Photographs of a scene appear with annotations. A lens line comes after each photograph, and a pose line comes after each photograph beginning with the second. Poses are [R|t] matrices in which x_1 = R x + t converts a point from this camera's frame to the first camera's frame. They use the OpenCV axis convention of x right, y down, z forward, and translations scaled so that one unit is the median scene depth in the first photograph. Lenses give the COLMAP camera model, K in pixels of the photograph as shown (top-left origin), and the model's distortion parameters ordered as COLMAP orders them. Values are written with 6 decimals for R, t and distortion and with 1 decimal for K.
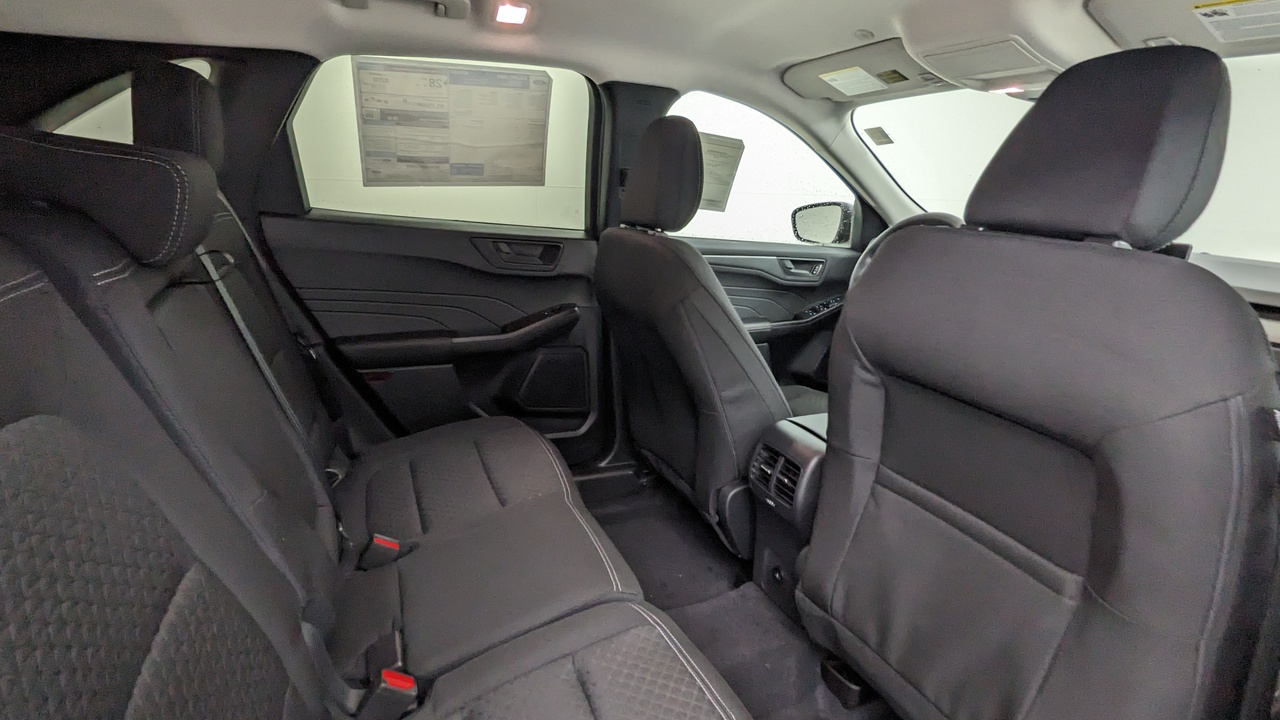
lens RADIAL K [[620.2, 0, 643.8], [0, 620.2, 360.2], [0, 0, 1]] dist [0.000408, 0.000674]
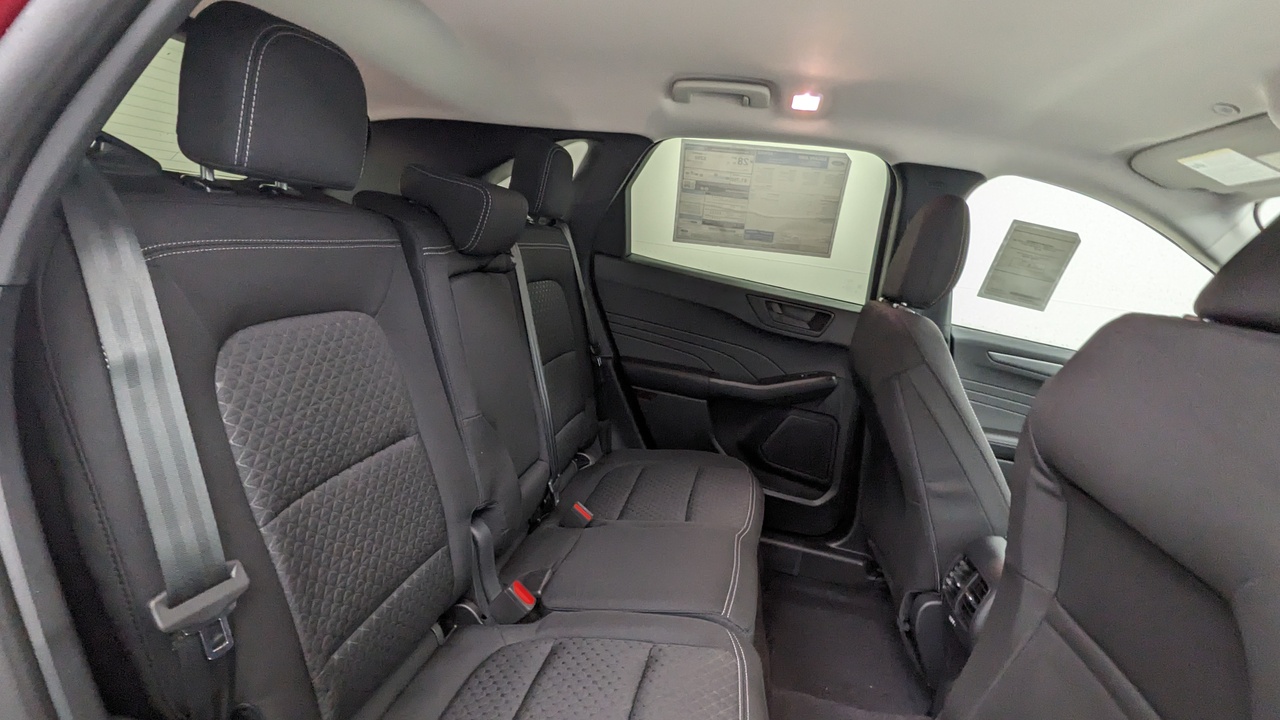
lens RADIAL K [[620.2, 0, 642.0], [0, 620.2, 361.8], [0, 0, 1]] dist [0.000408, 0.000674]
pose [[0.817676, 0.187883, -0.544156, 0.210974], [-0.260638, 0.963637, -0.058928, 0.038193], [0.513297, 0.190012, 0.836912, -0.012139]]
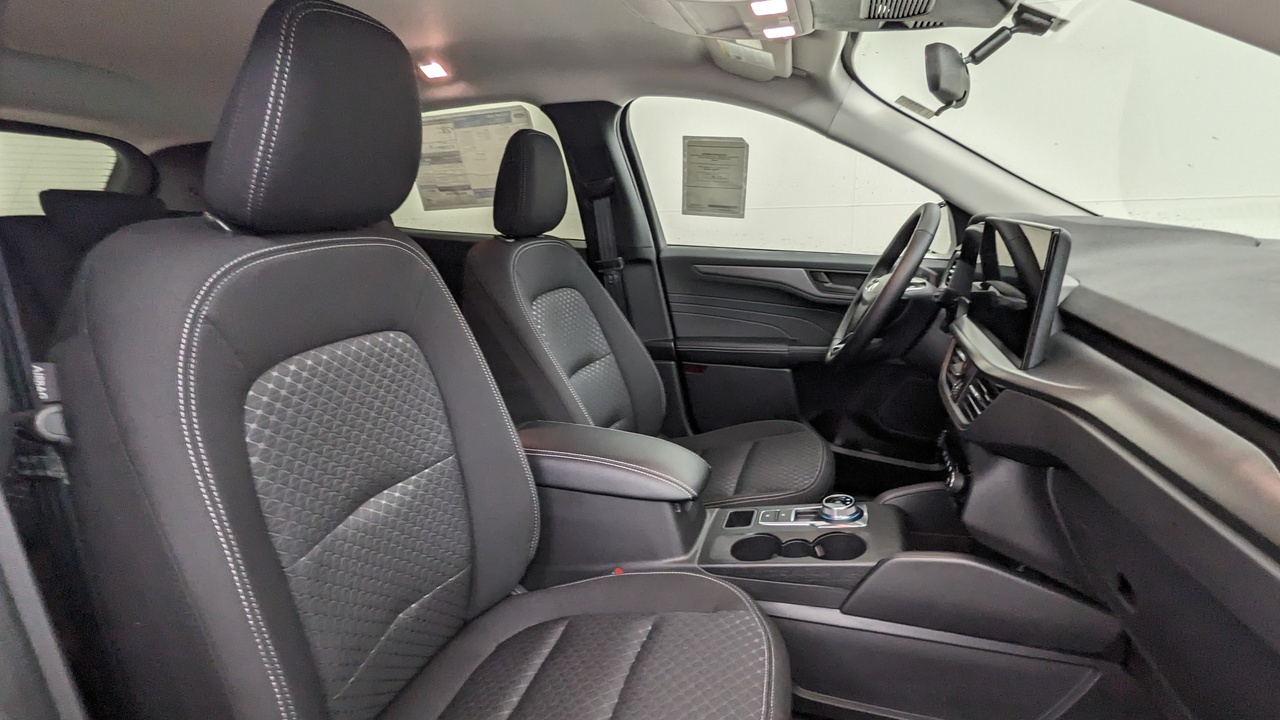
lens RADIAL K [[620.2, 0, 642.8], [0, 620.2, 363.9], [0, 0, 1]] dist [0.000408, 0.000674]
pose [[0.732156, 0.110215, -0.672161, 0.882908], [-0.136113, 0.990592, 0.014166, -0.026584], [0.667399, 0.081118, 0.740269, 0.326921]]
